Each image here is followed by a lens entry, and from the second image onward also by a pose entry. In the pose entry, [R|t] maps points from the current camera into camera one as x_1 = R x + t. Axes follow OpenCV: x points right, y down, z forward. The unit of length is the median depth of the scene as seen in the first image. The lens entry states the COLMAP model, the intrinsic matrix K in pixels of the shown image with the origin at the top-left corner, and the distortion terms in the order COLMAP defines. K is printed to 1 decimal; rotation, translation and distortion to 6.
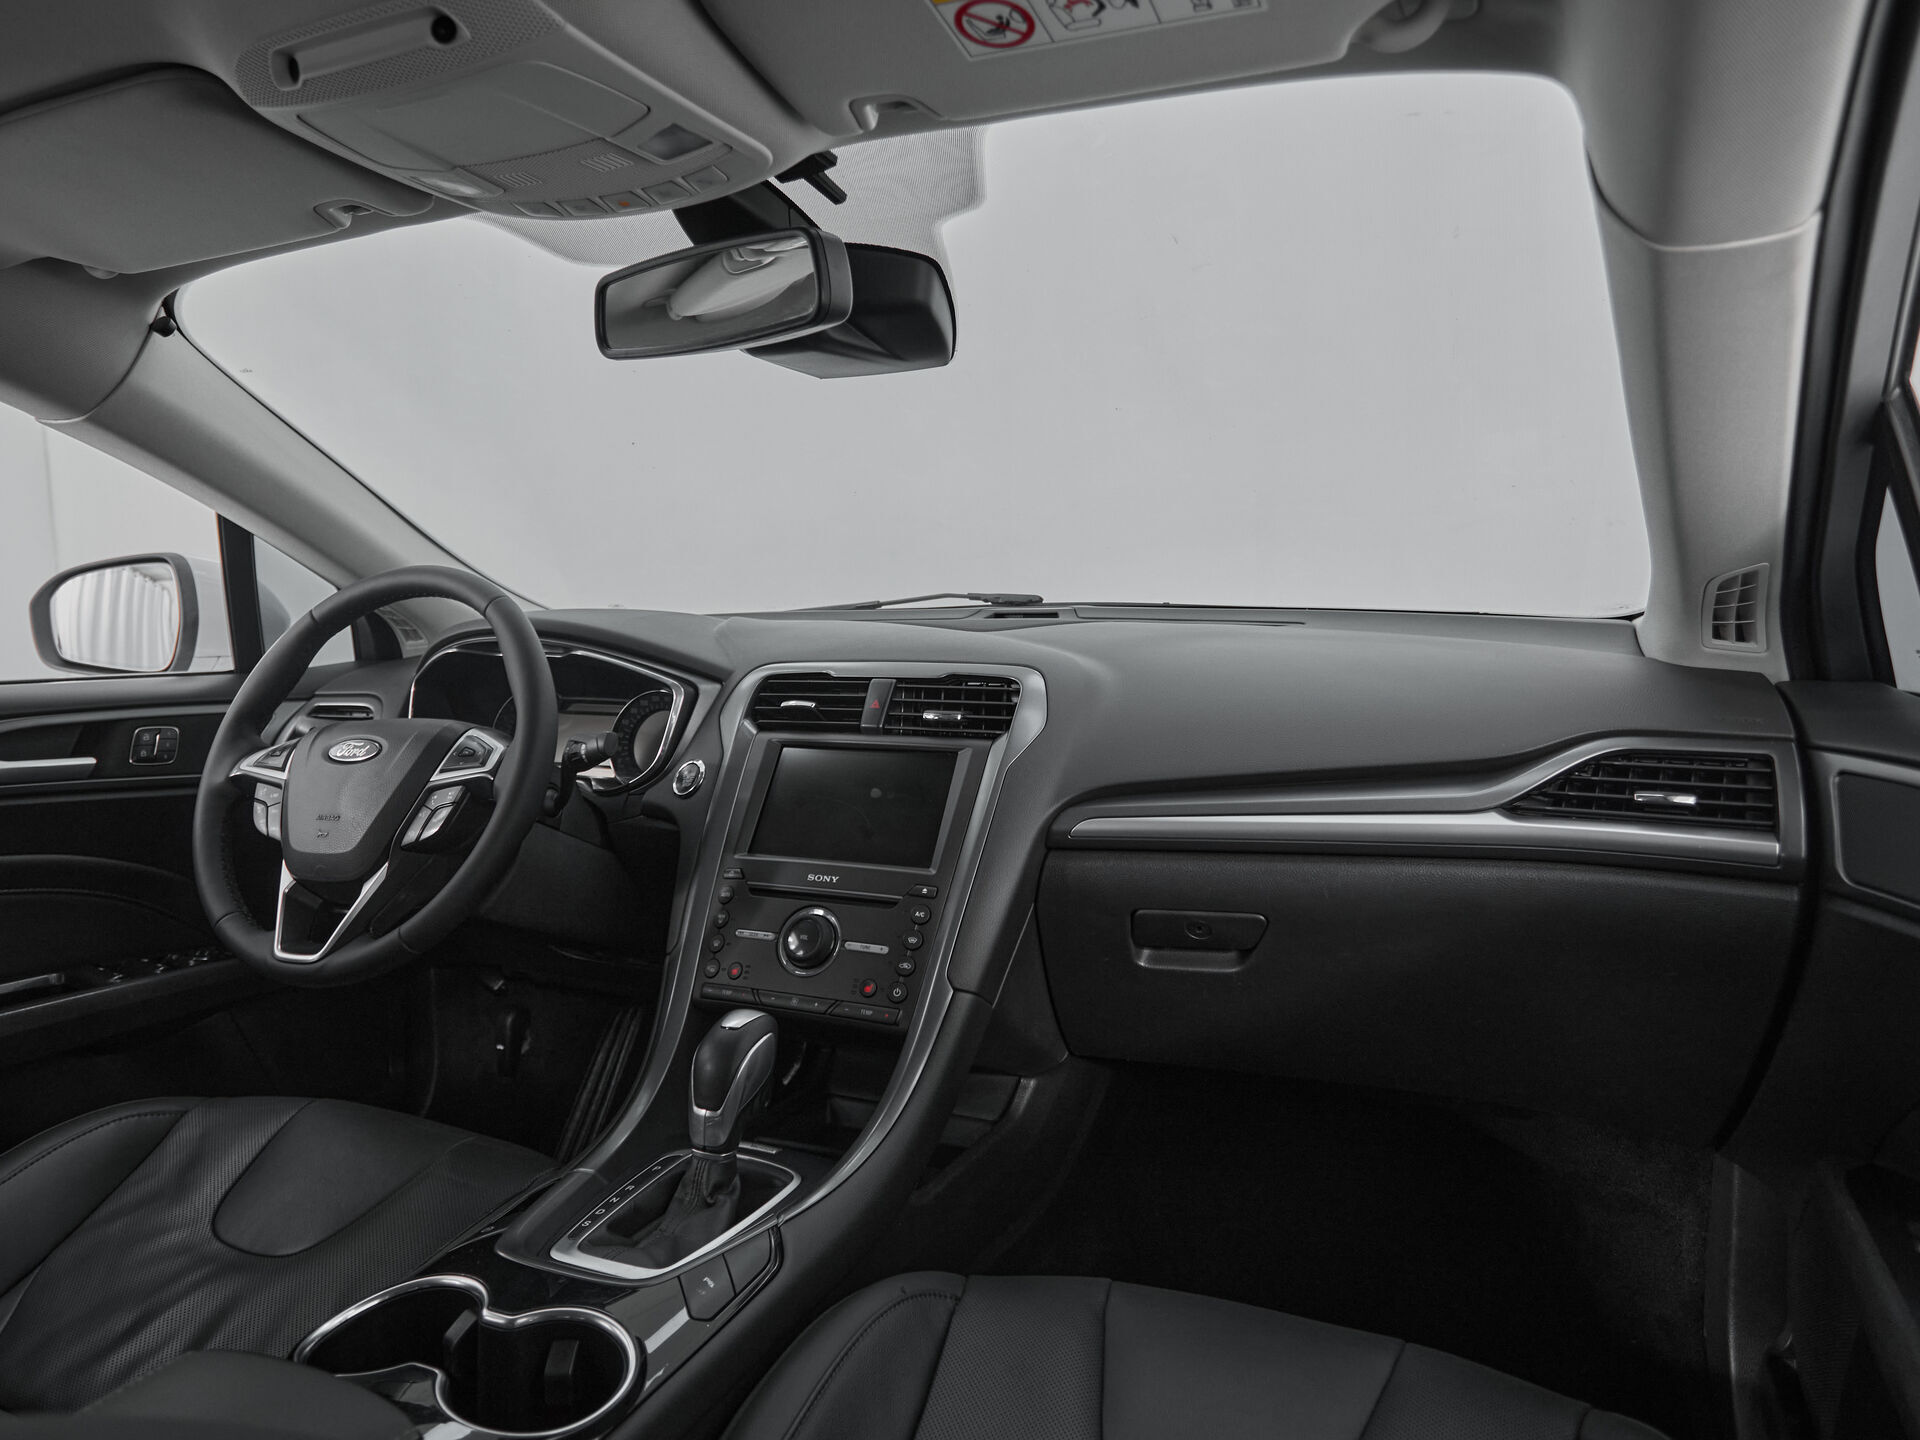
lens RADIAL K [[1131.2, 0, 959.0], [0, 1131.2, 701.0], [0, 0, 1]] dist [-0.001256, -0.000444]
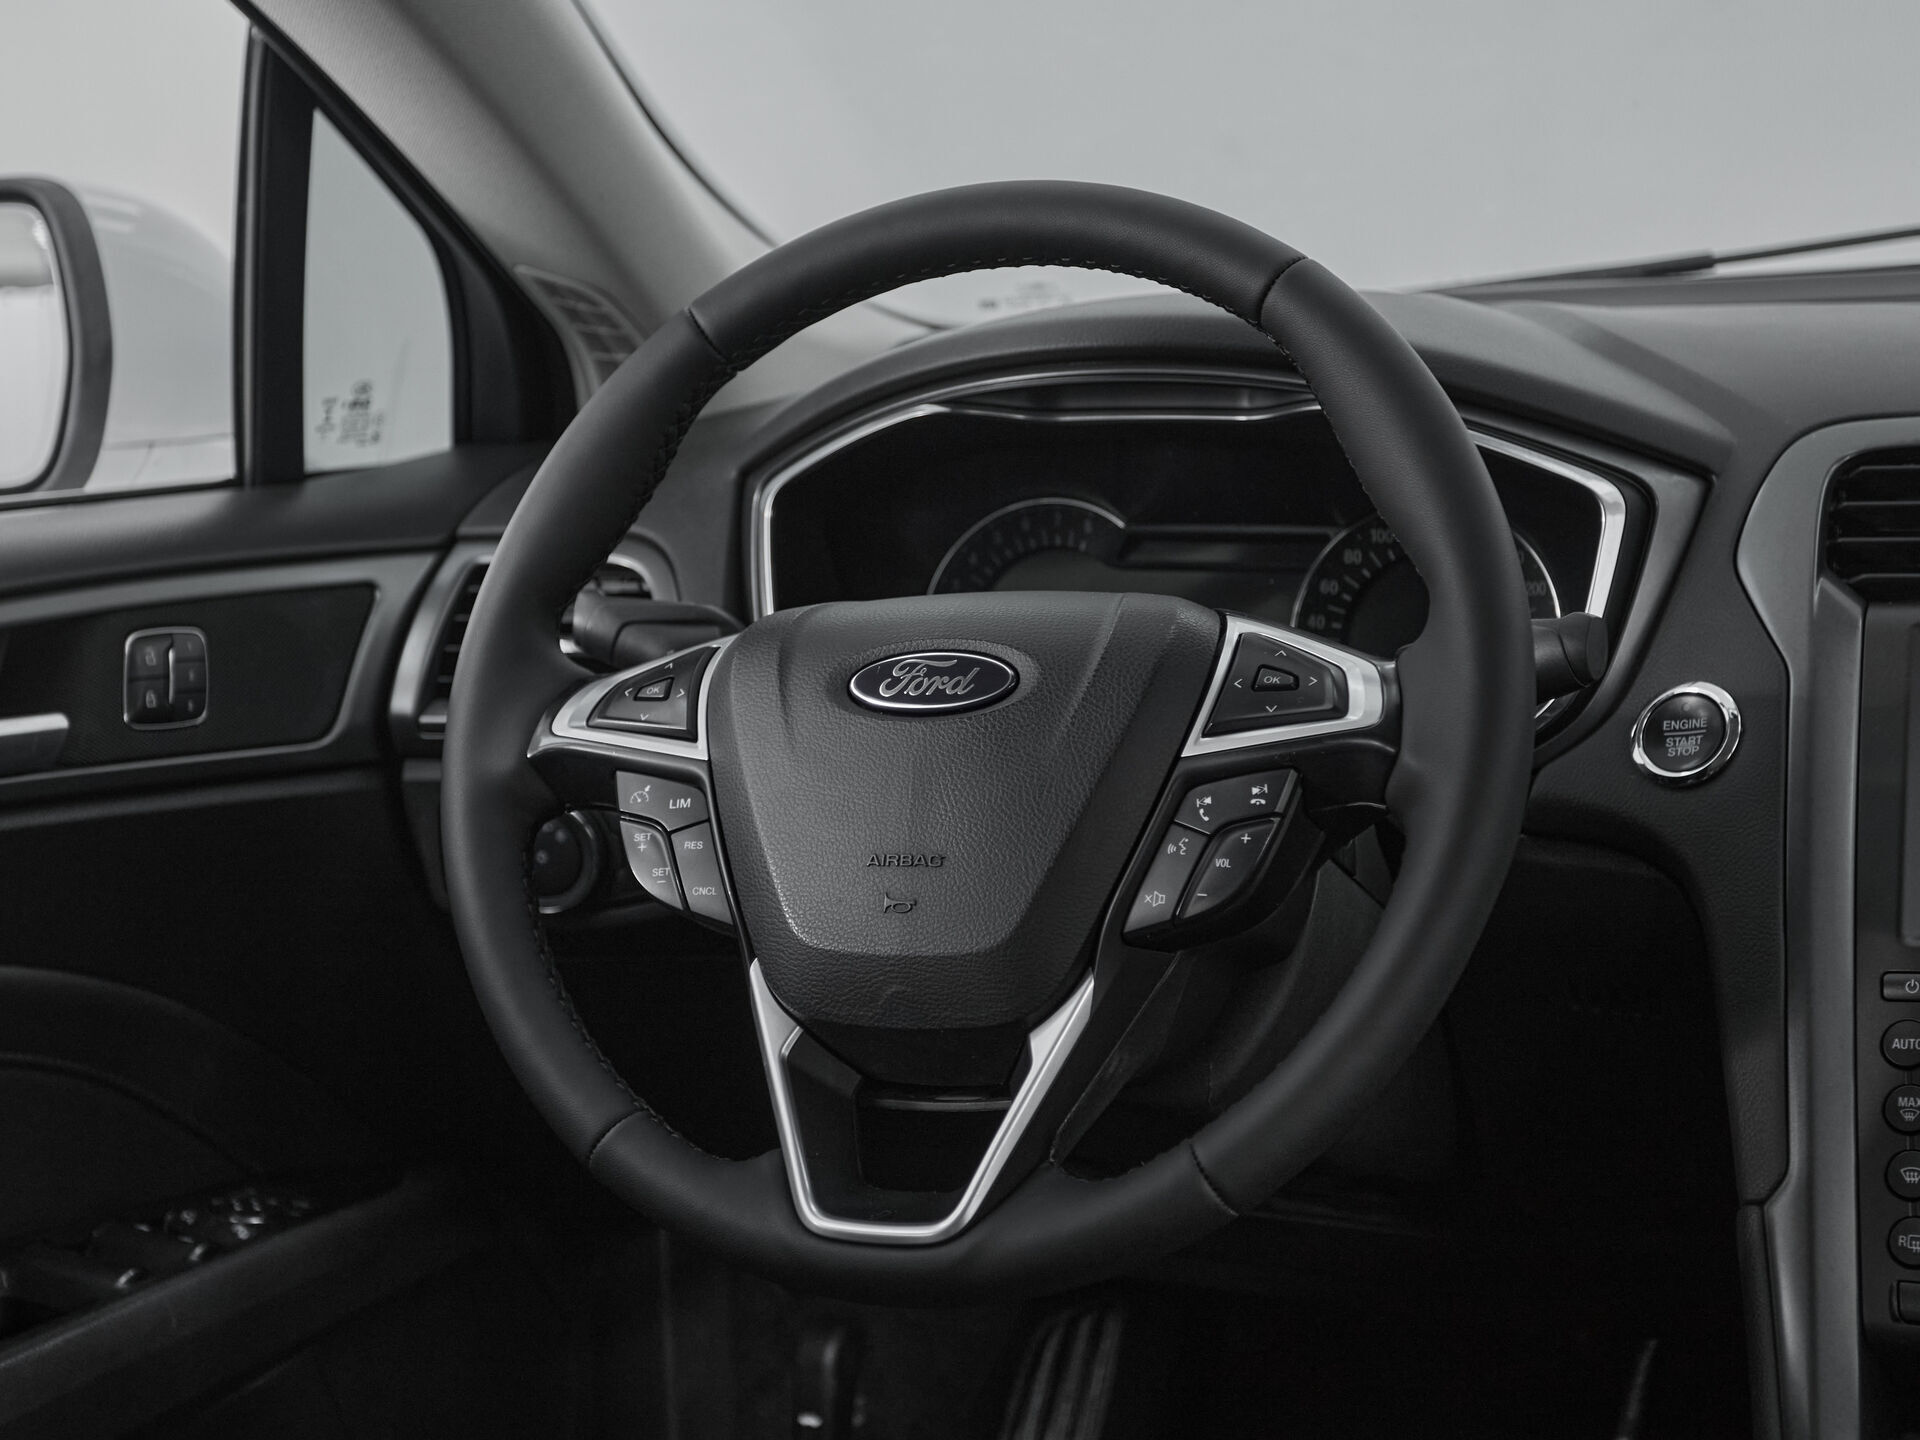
lens RADIAL K [[2785.7, 0, 957.3], [0, 2785.7, 681.5], [0, 0, 1]] dist [0.037545, 0.000241]
pose [[0.998845, -0.022803, -0.042295, -0.478115], [0.025244, 0.997990, 0.058119, -0.009567], [0.040885, -0.059119, 0.997413, 0.074274]]
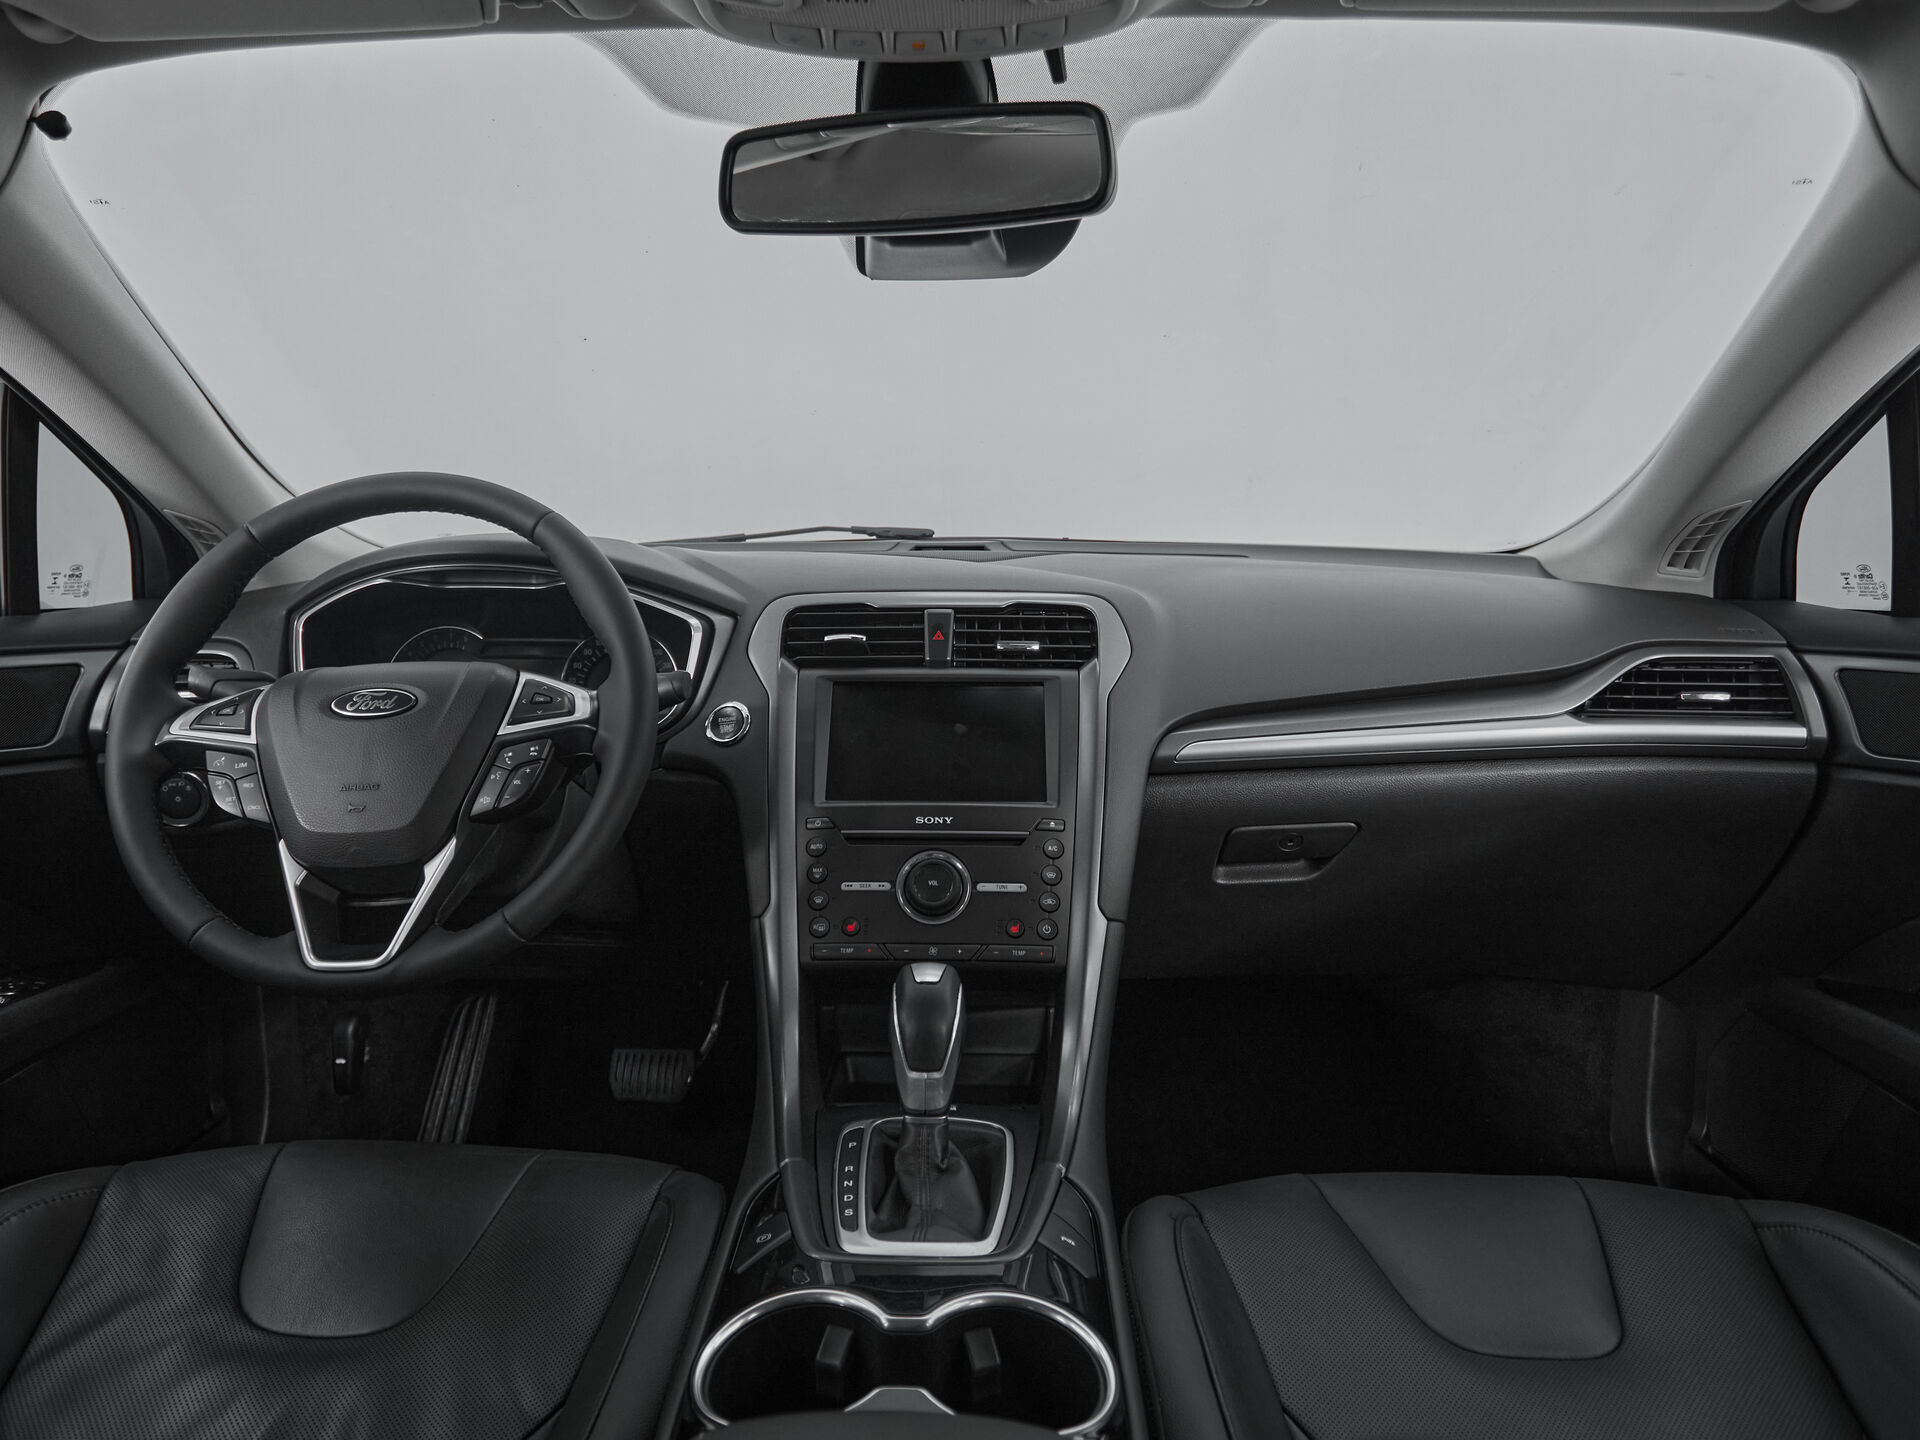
lens RADIAL K [[1136.8, 0, 900.7], [0, 1136.8, 713.3], [0, 0, 1]] dist [0.000012, -0.000485]
pose [[0.941928, -0.038667, 0.333582, -0.444273], [0.020803, 0.998160, 0.056960, 0.013176], [-0.335170, -0.046713, 0.940999, 0.120825]]
